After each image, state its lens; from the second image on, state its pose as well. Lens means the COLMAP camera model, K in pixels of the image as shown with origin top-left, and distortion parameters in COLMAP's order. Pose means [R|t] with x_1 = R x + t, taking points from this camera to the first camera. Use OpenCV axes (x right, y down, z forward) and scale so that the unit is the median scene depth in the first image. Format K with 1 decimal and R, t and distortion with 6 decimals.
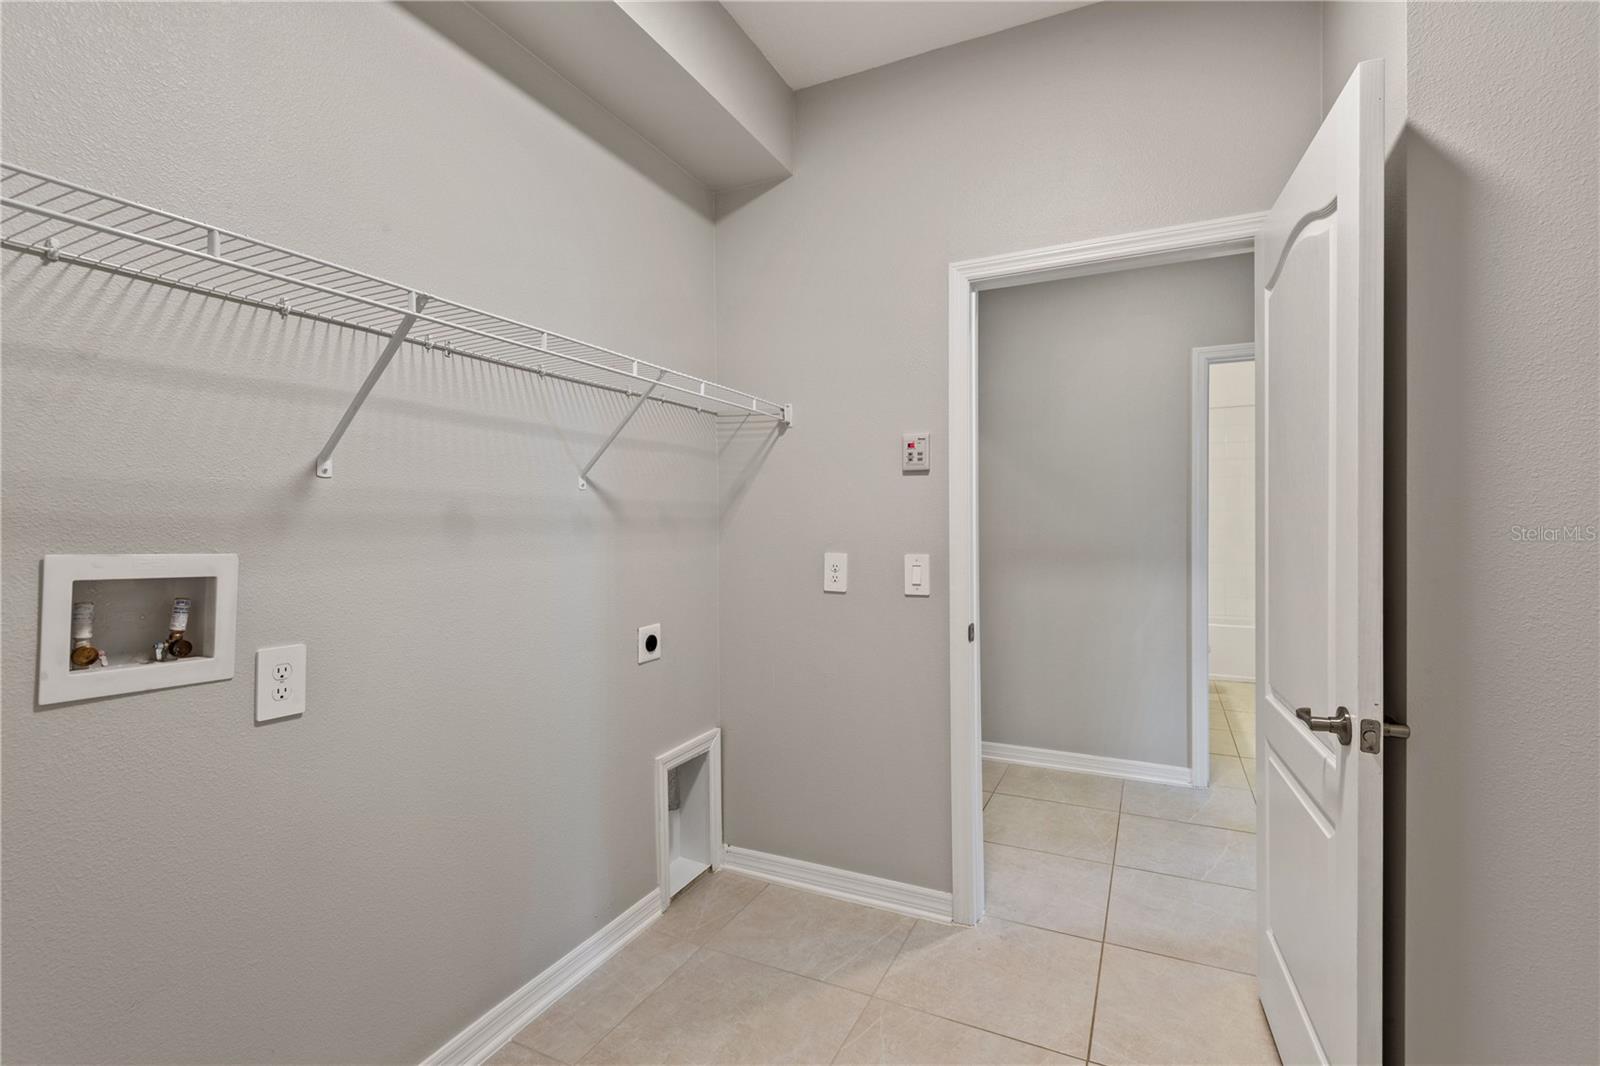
lens RADIAL K [[737.6, 0, 794.3], [0, 737.6, 541.6], [0, 0, 1]] dist [-0.000515, -0.000086]
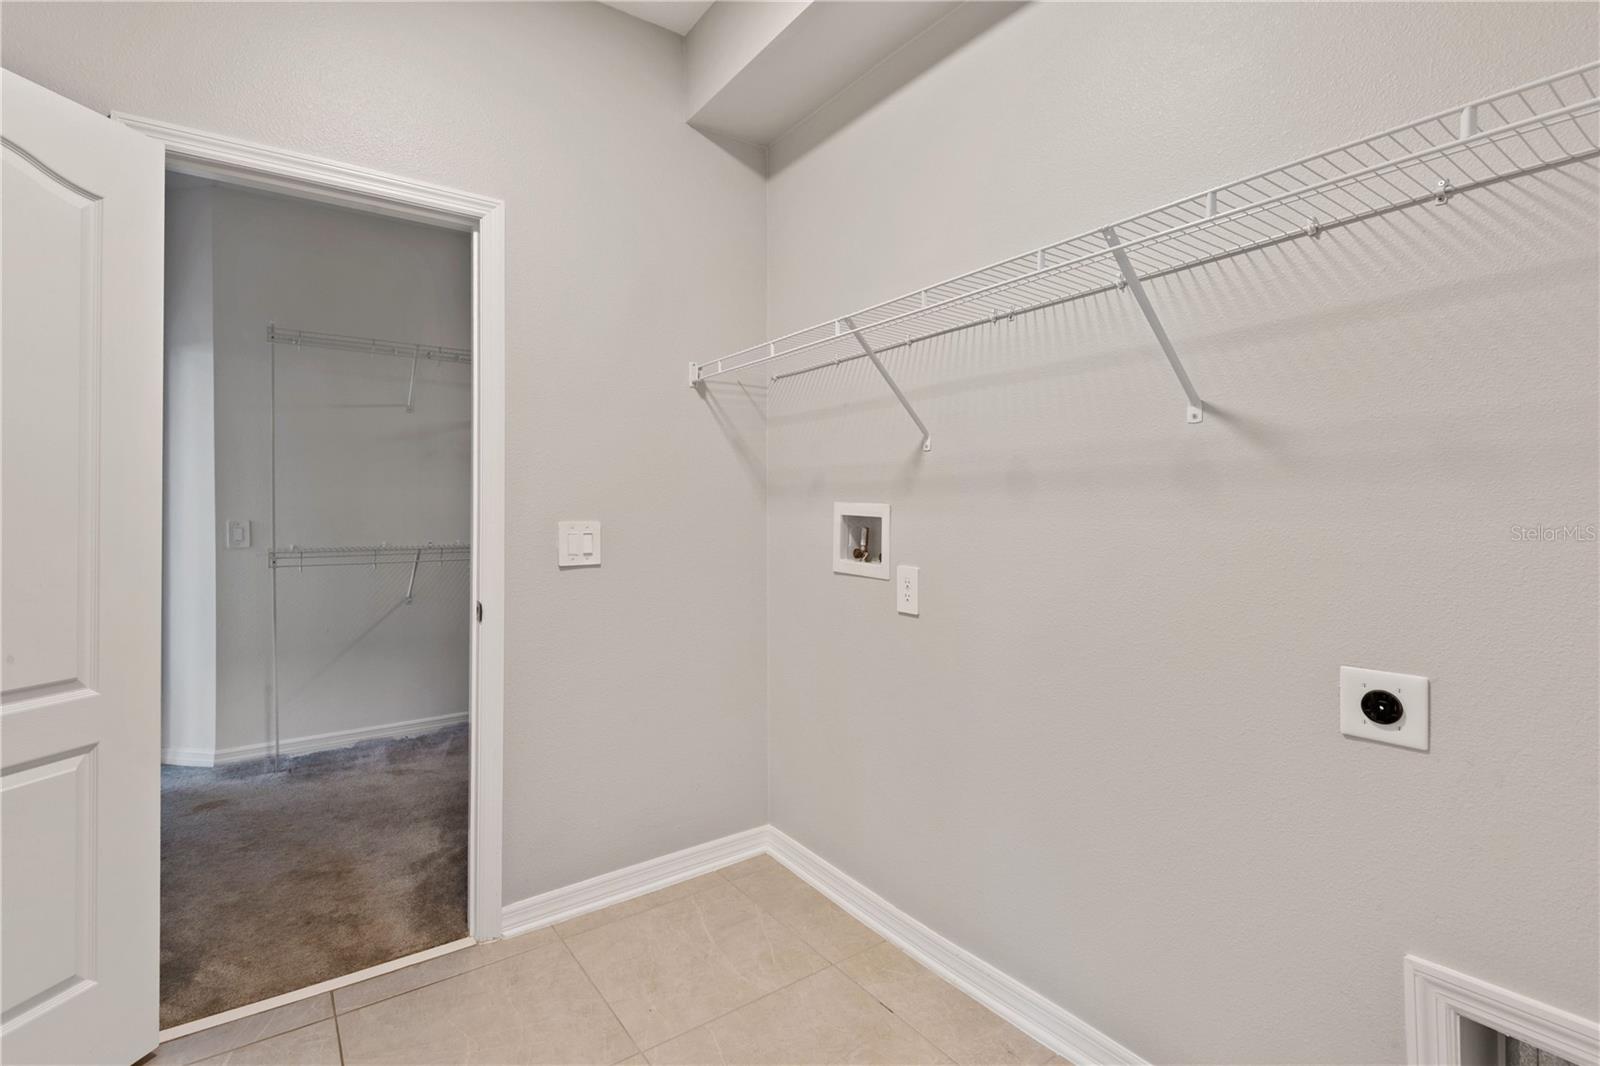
lens RADIAL K [[735.1, 0, 794.0], [0, 735.1, 519.0], [0, 0, 1]] dist [0.023692, 0.000202]
pose [[-0.481237, 0.018503, -0.876395, 0.653729], [-0.013123, 0.999513, 0.028308, 0.004920], [0.876492, 0.025124, -0.480760, 1.357171]]
